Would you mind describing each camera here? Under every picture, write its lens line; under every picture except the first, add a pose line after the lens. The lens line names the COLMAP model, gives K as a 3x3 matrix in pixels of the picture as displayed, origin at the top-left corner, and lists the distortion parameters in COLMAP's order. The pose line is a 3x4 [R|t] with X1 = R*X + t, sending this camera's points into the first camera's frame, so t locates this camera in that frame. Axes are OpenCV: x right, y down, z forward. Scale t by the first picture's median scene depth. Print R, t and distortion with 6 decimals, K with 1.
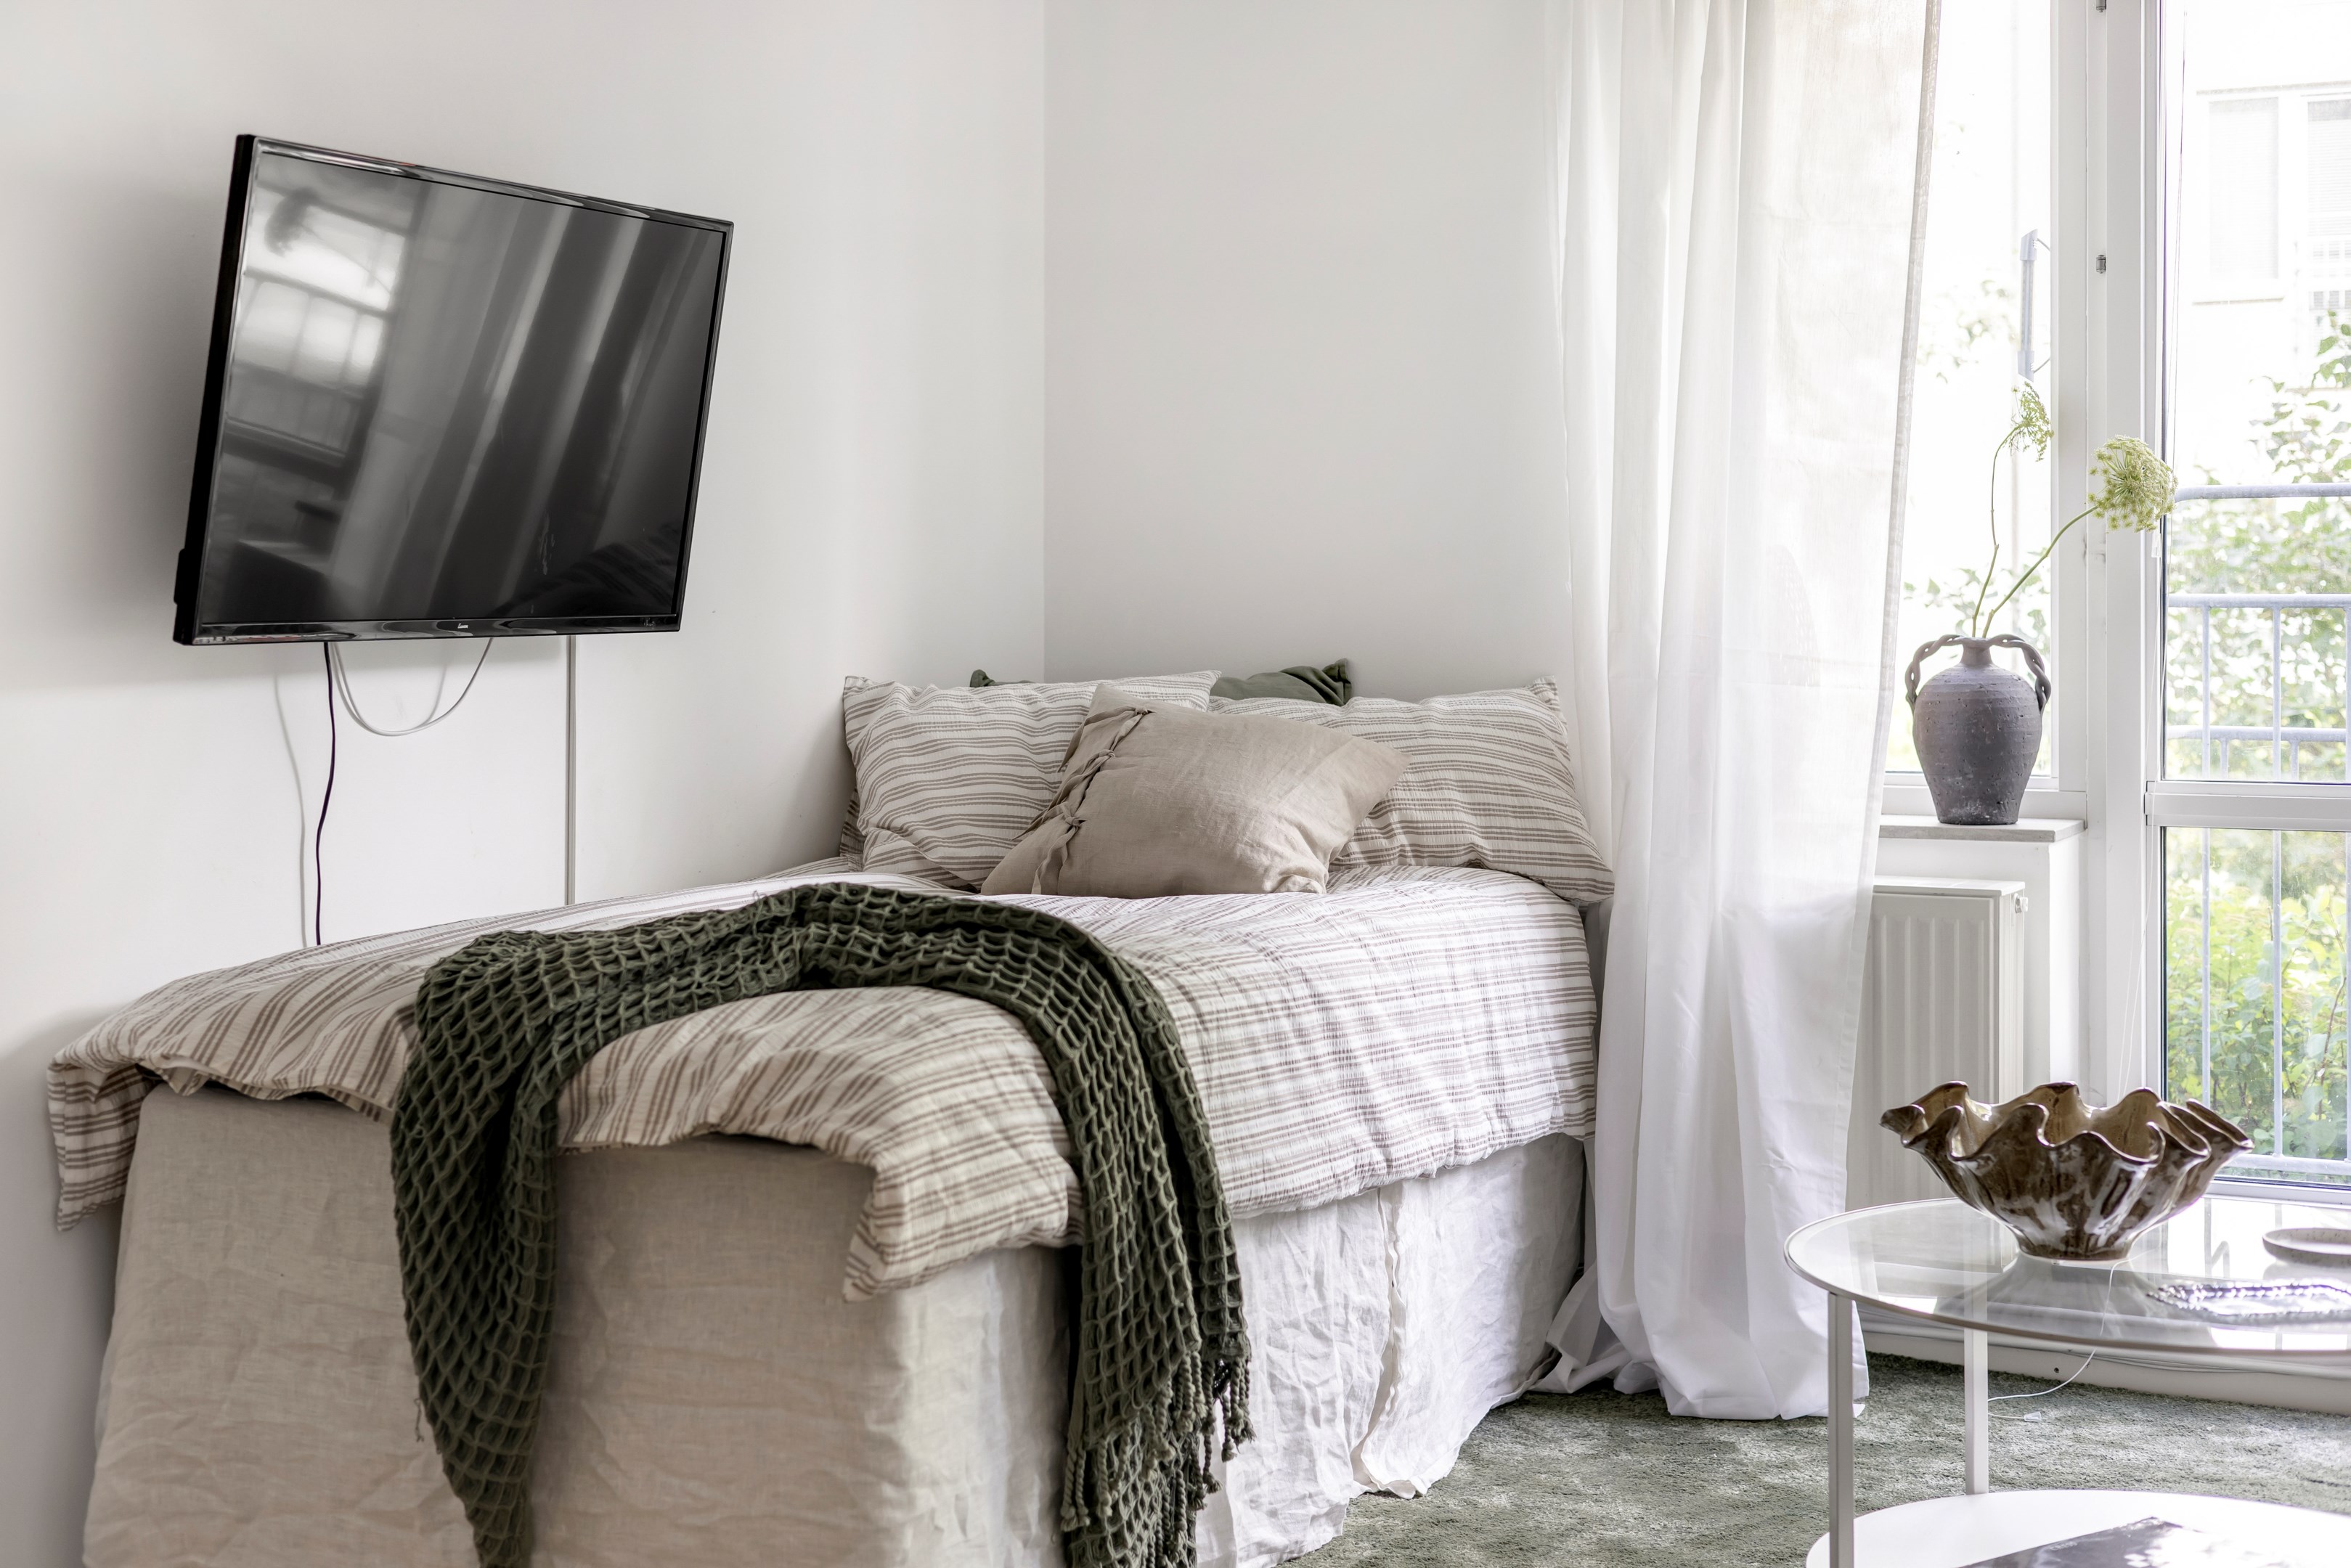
lens RADIAL K [[3316.8, 0, 1136.4], [0, 3316.8, 596.3], [0, 0, 1]] dist [0.022763, 0.000036]
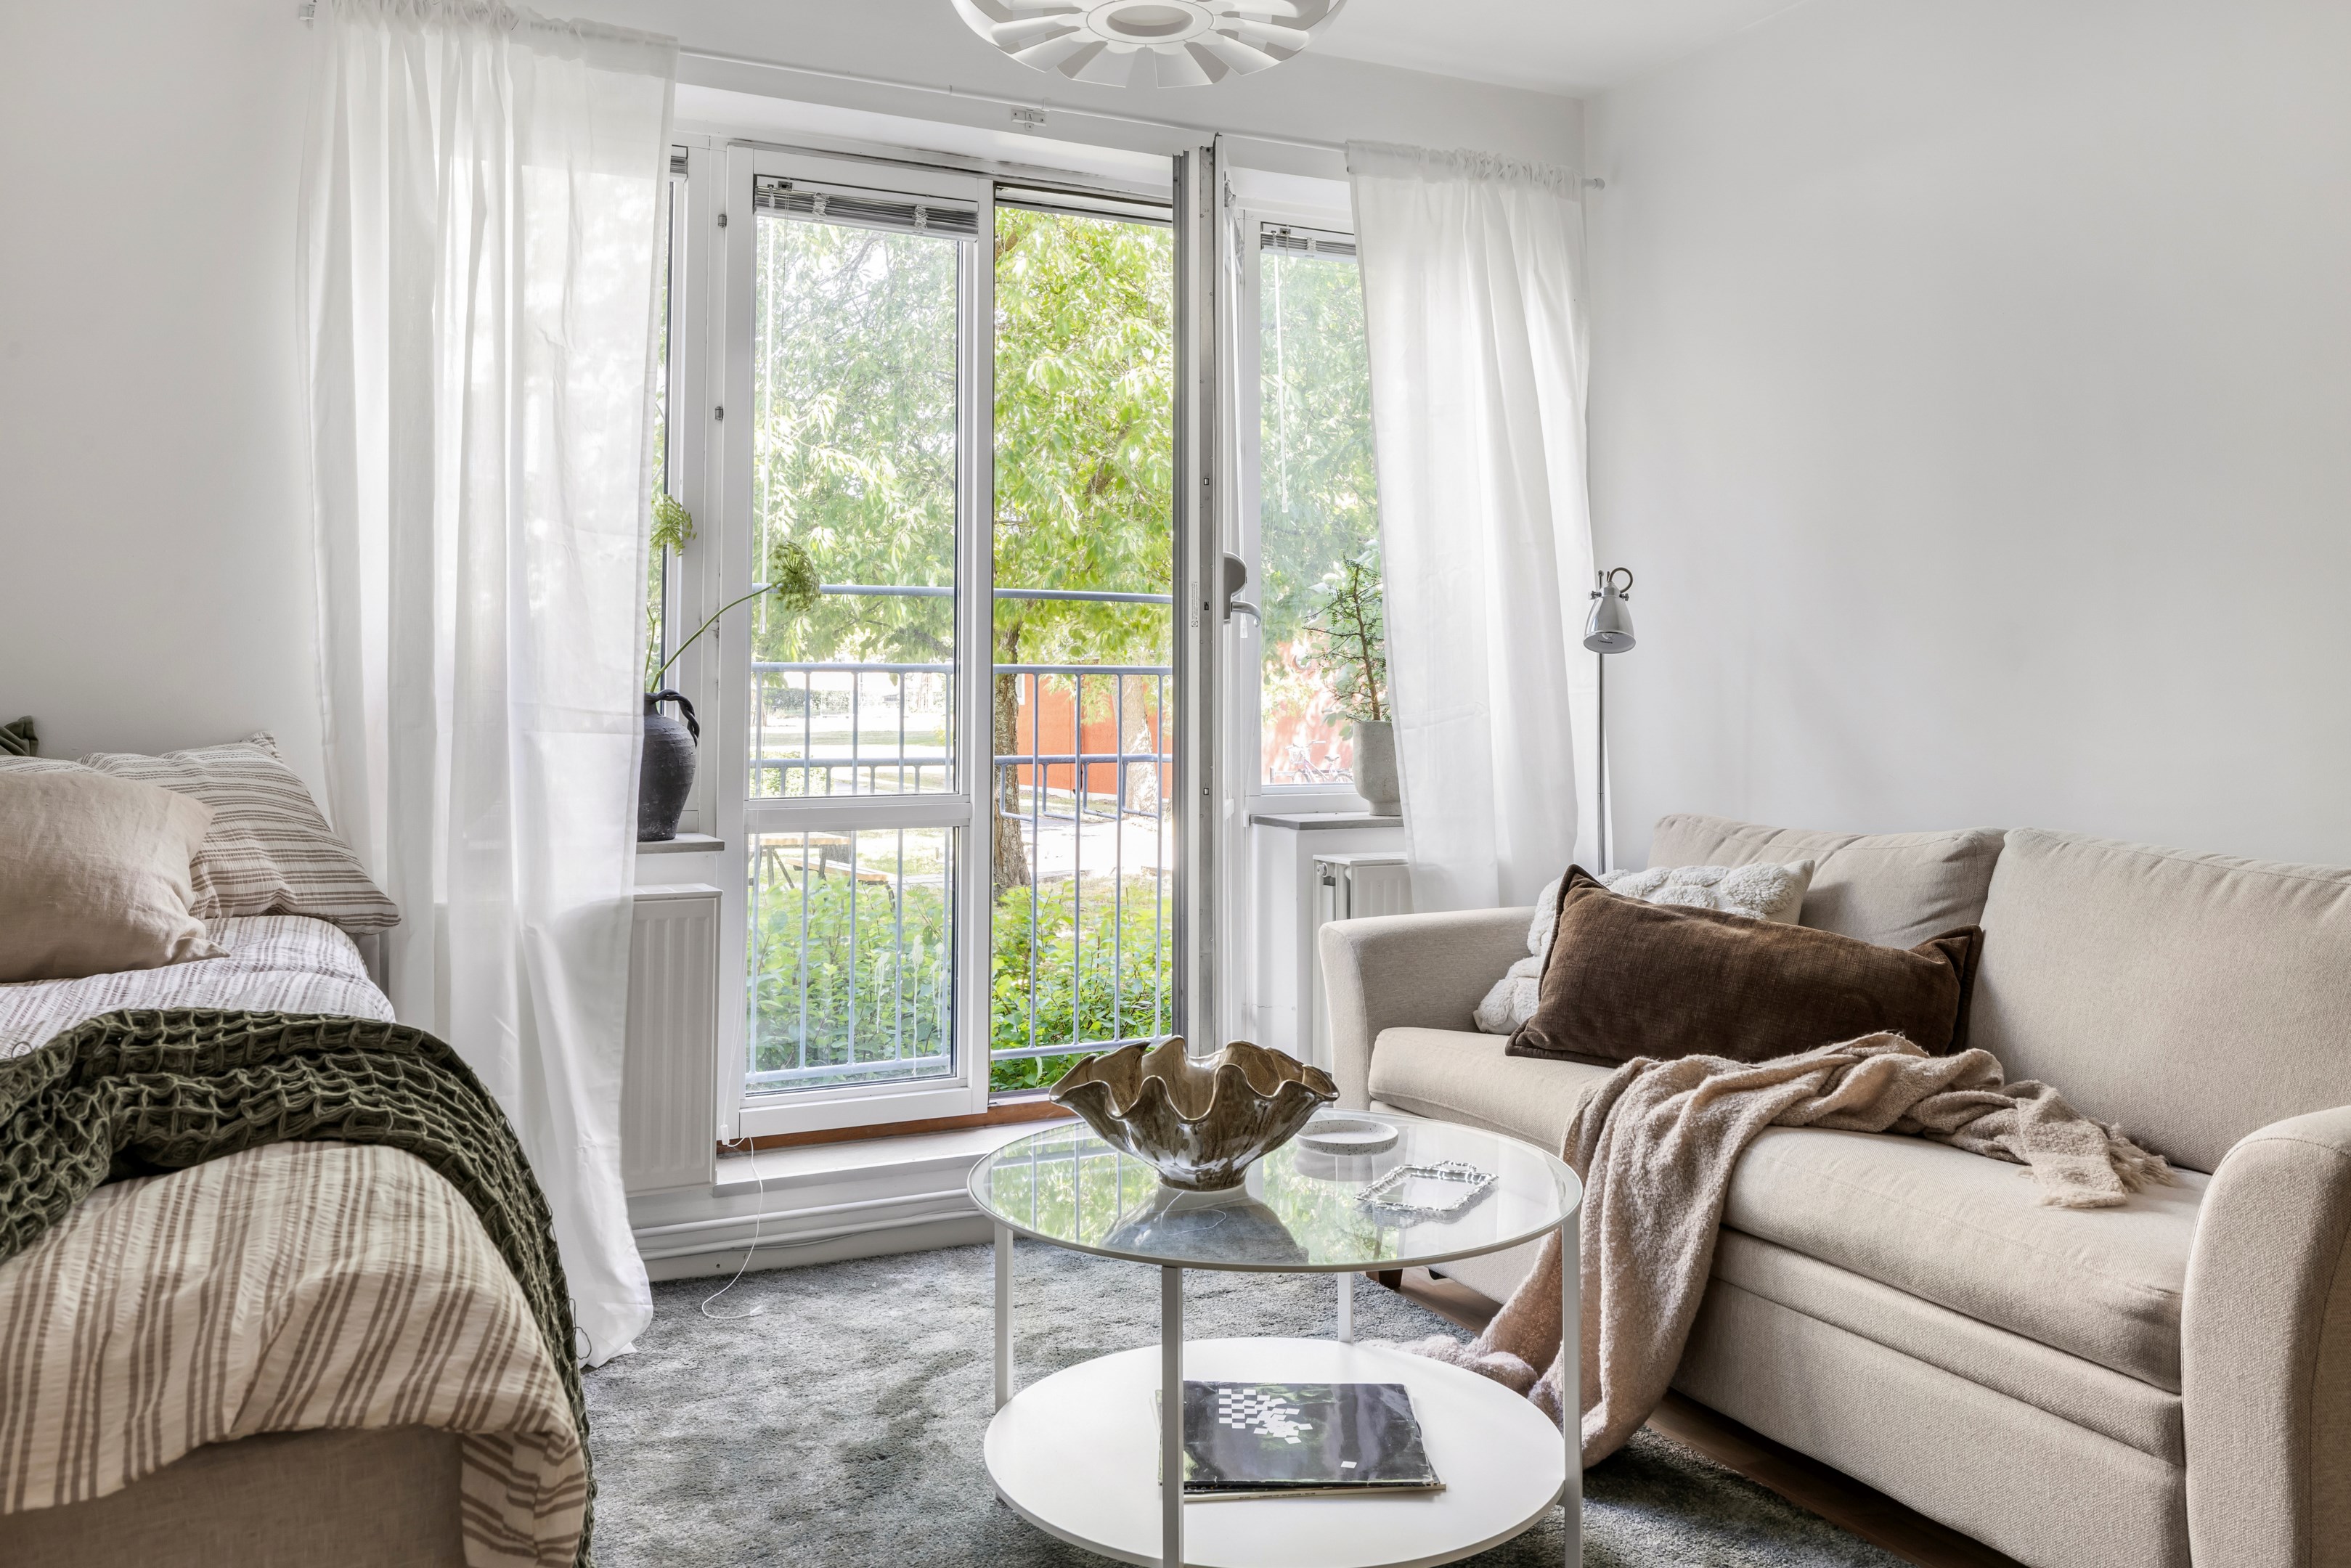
lens RADIAL K [[1852.4, 0, 1189.6], [0, 1852.4, 583.7], [0, 0, 1]] dist [-0.003365, -0.001322]
pose [[0.600264, 0.048610, 0.798324, -0.274111], [-0.001039, 0.998198, -0.059999, 0.018431], [-0.799802, 0.035186, 0.599232, 0.583695]]
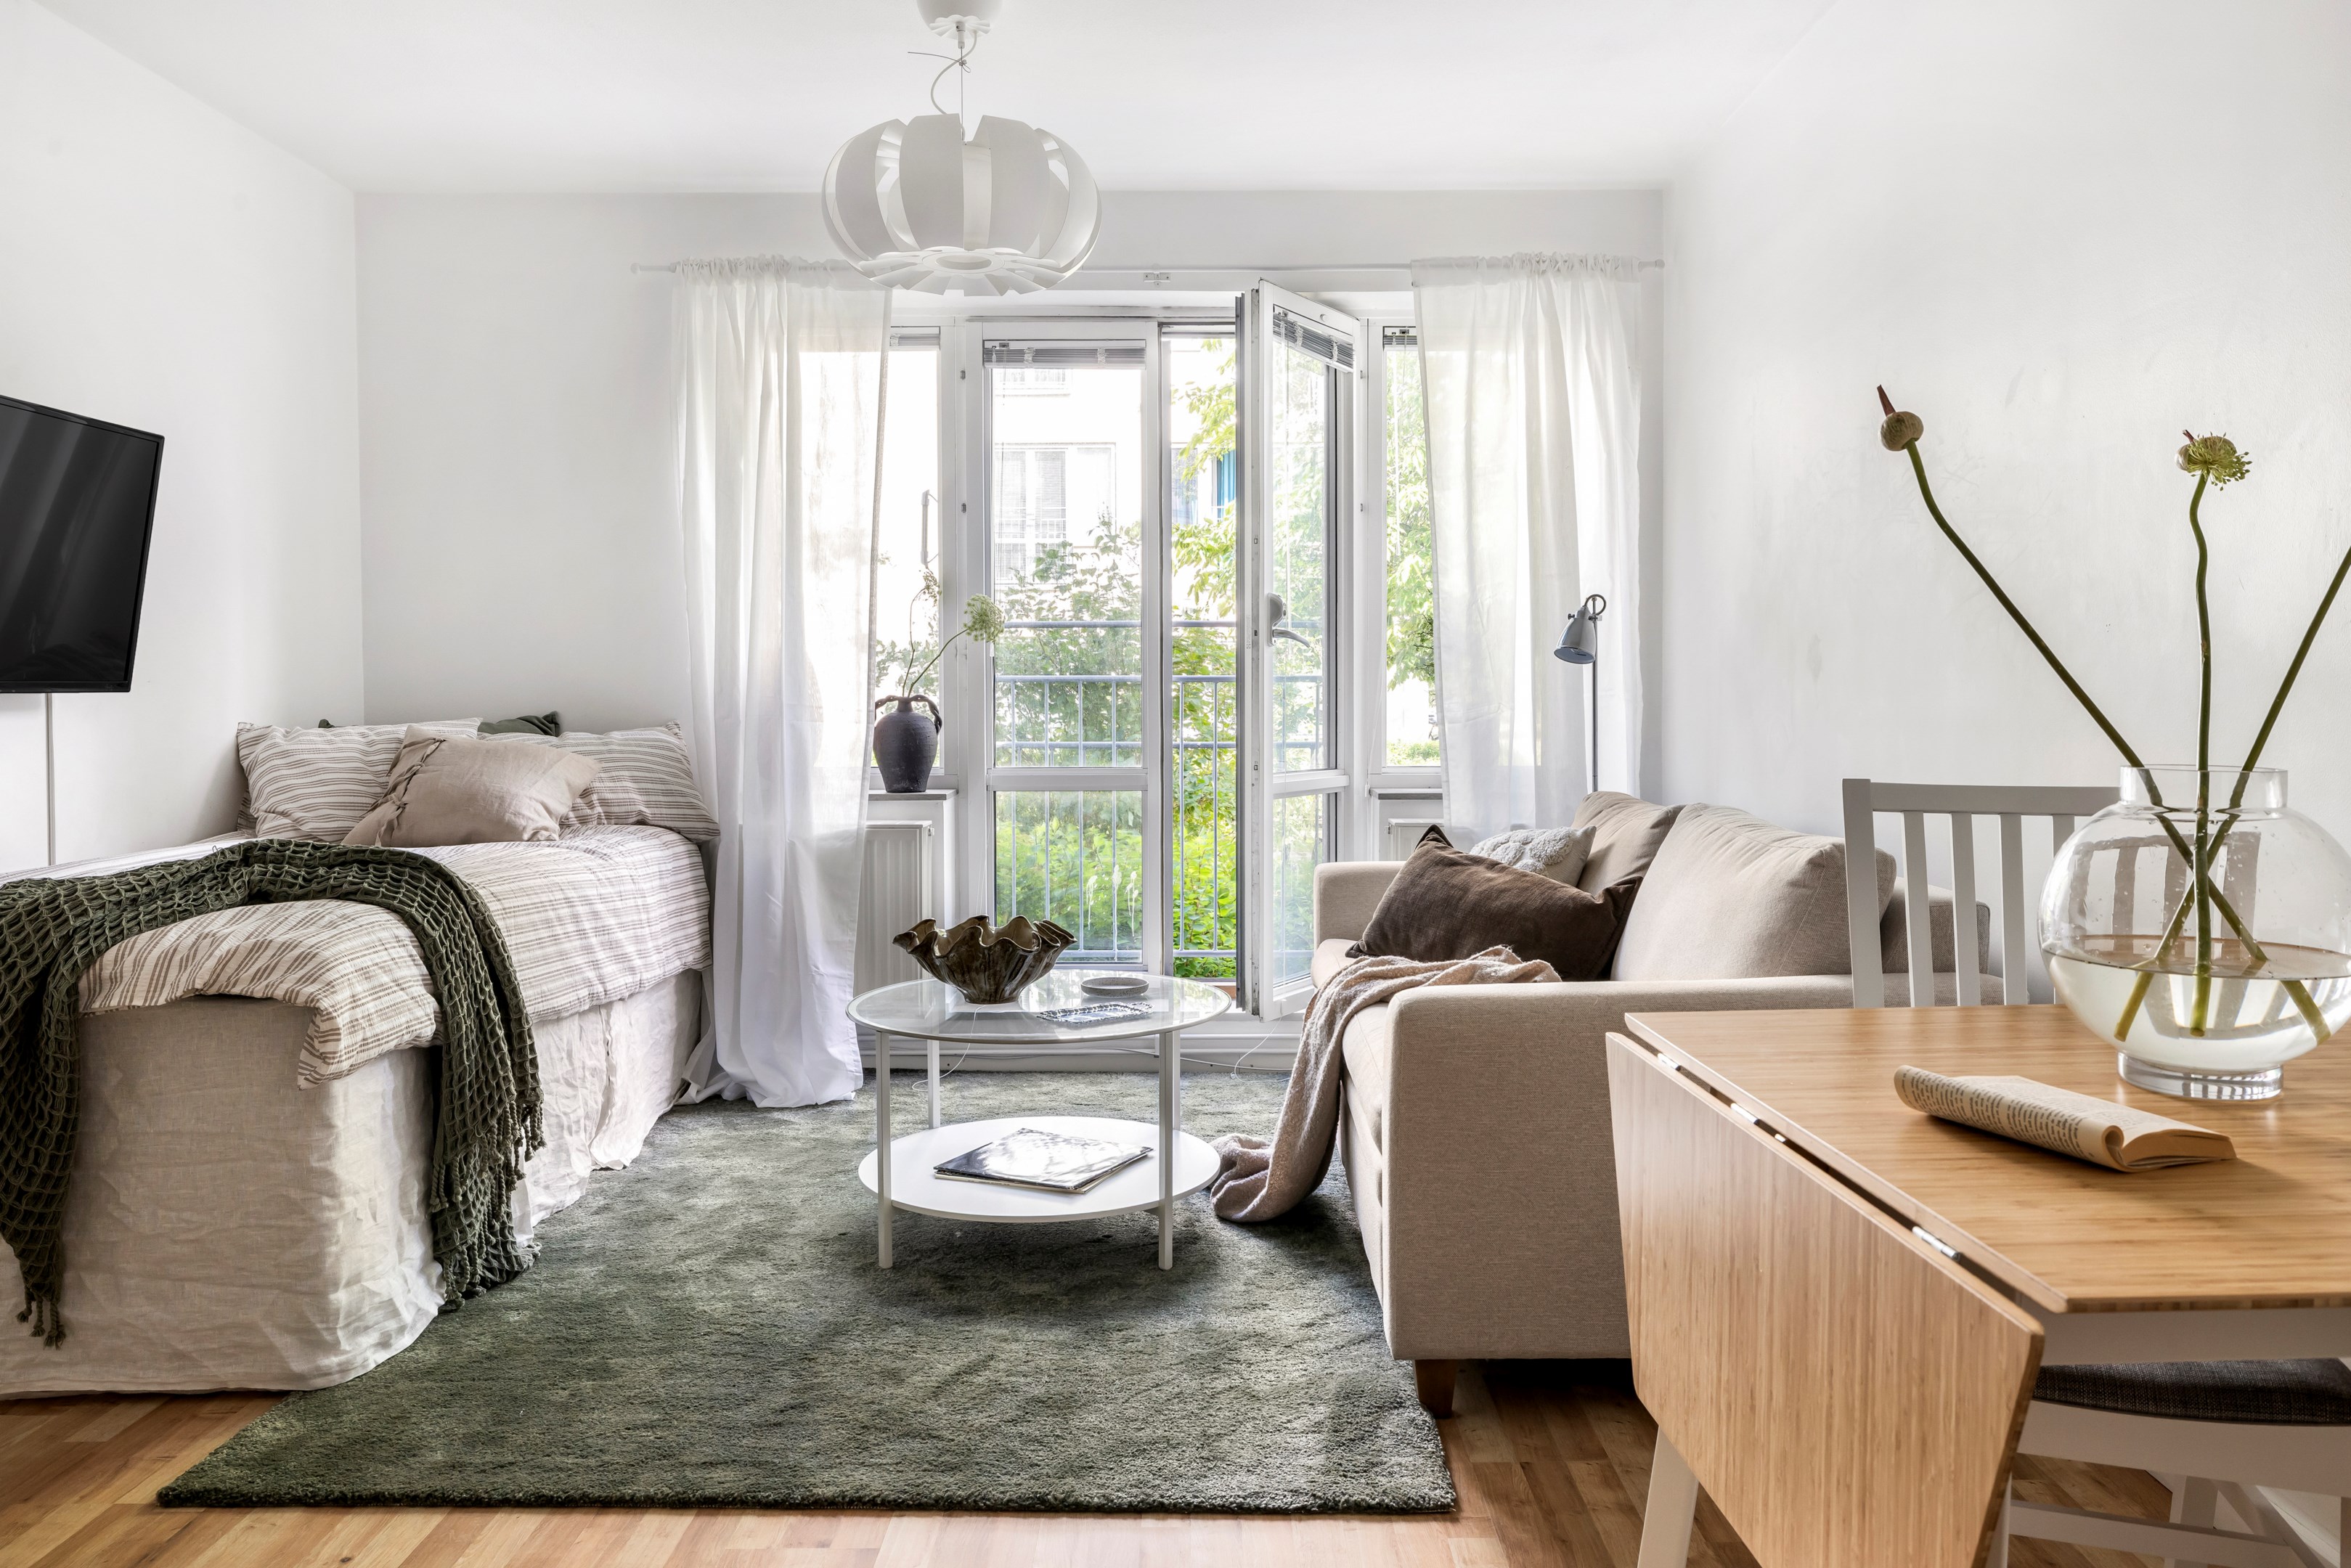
lens RADIAL K [[1677.4, 0, 1203.3], [0, 1677.4, 743.7], [0, 0, 1]] dist [-0.004232, 0.002812]
pose [[0.891542, -0.014275, 0.452714, -0.054265], [0.001191, 0.999574, 0.029173, 0.016071], [-0.452937, -0.025470, 0.891178, 0.058850]]
